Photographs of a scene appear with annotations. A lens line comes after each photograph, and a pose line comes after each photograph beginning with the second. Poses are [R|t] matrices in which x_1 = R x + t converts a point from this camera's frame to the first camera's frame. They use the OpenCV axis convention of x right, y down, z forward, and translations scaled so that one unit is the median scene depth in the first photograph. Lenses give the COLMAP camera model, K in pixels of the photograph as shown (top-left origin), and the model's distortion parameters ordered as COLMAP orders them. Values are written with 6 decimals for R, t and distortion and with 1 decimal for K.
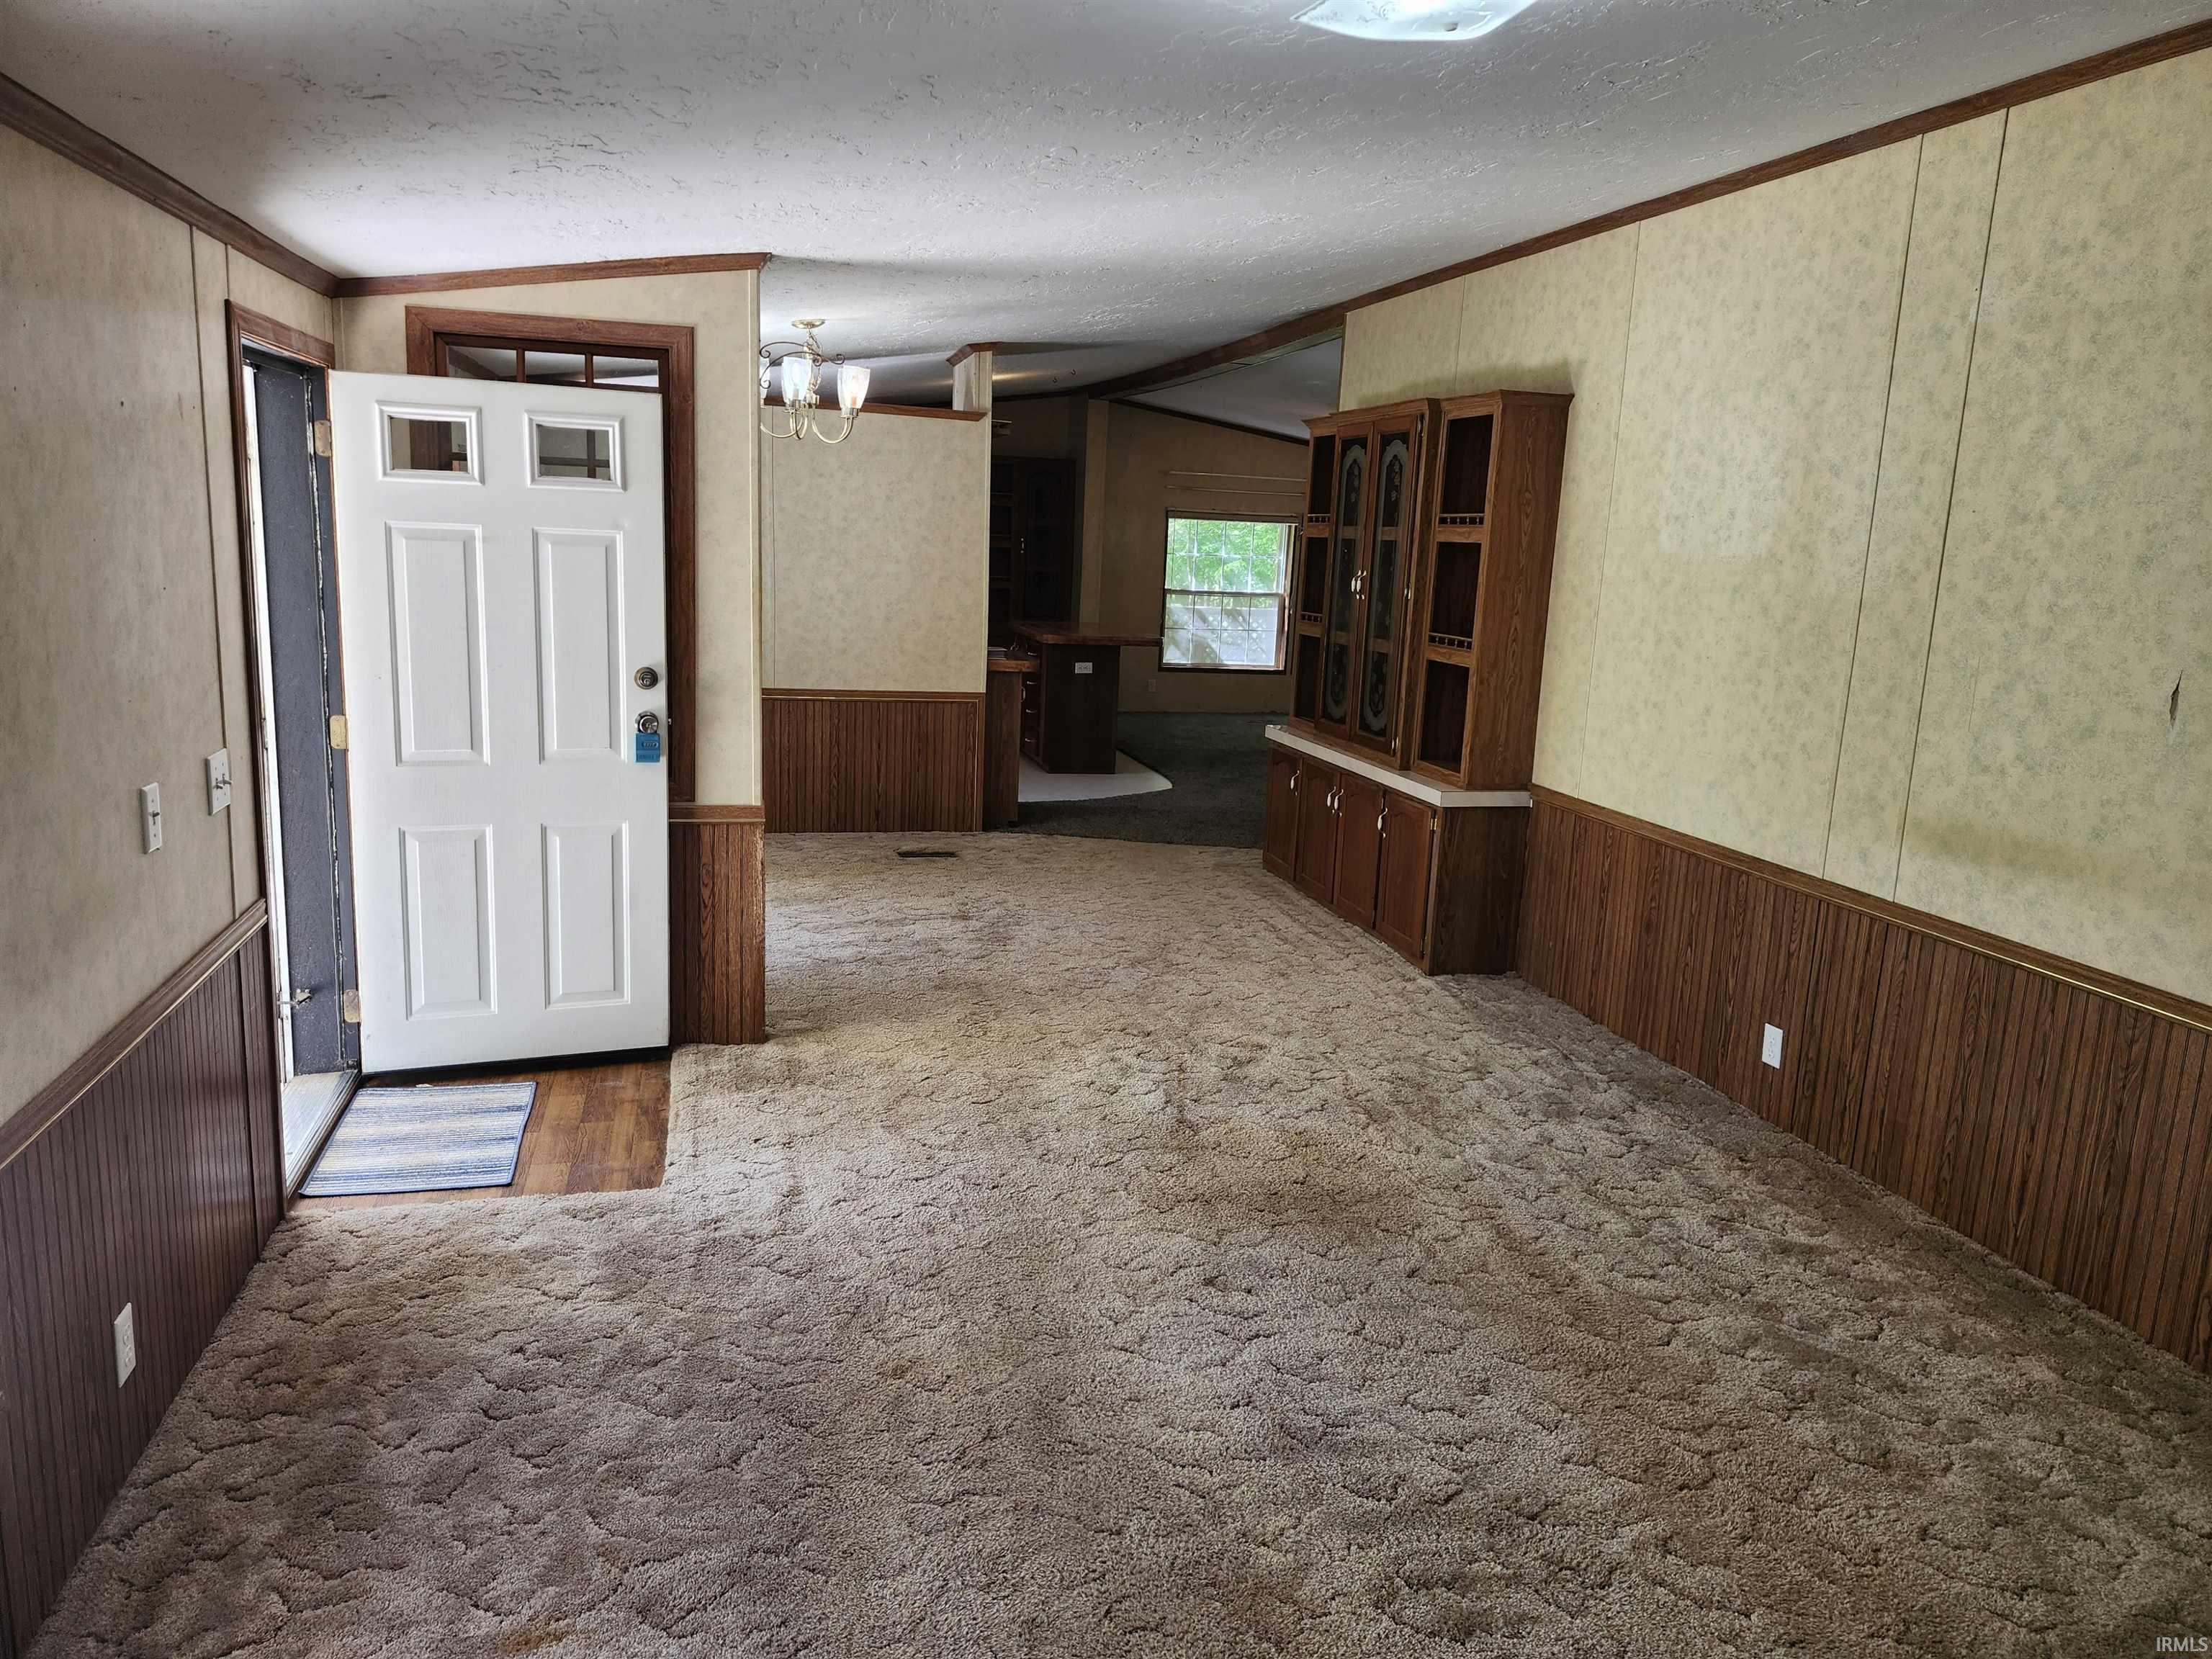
lens RADIAL K [[1563.7, 0, 1106.0], [0, 1563.7, 829.5], [0, 0, 1]] dist [-0.008808, 0.000784]
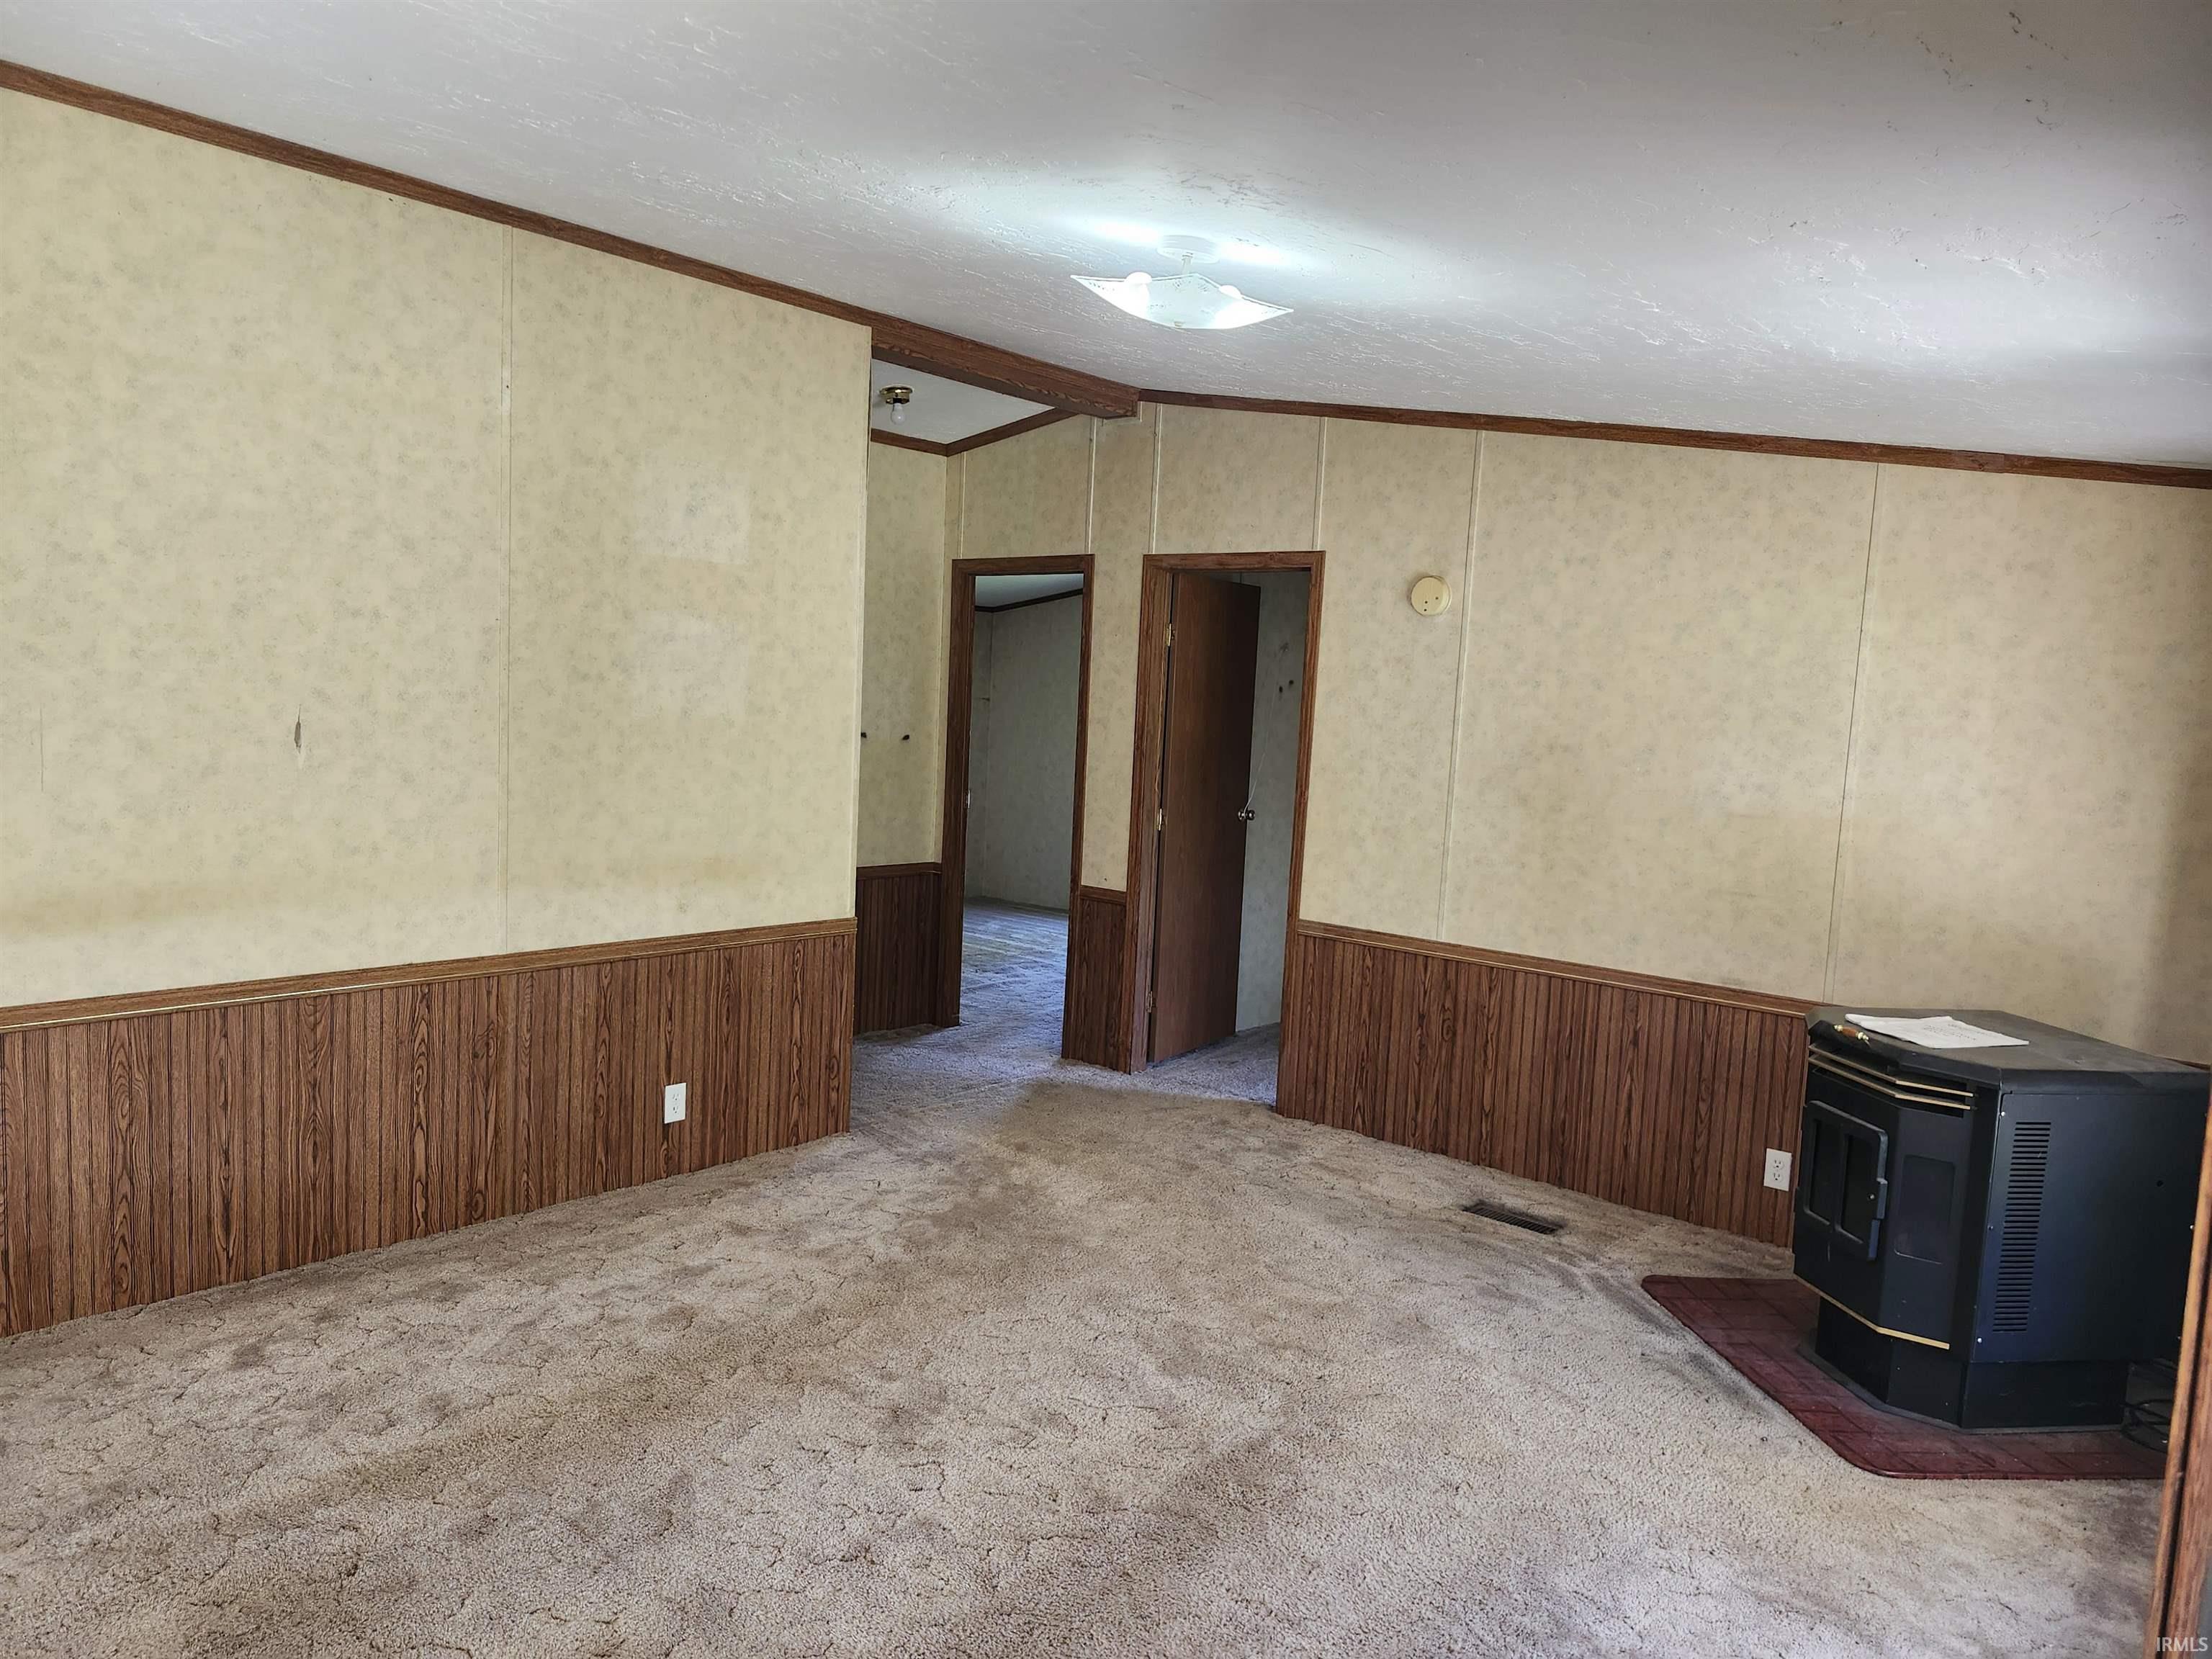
lens RADIAL K [[1528.0, 0, 1079.3], [0, 1528.0, 834.3], [0, 0, 1]] dist [0.097966, -0.117566]
pose [[-0.562578, -0.156882, 0.811723, -0.532980], [0.080782, 0.966702, 0.242821, -0.217801], [-0.822788, 0.202178, -0.531172, 1.034100]]
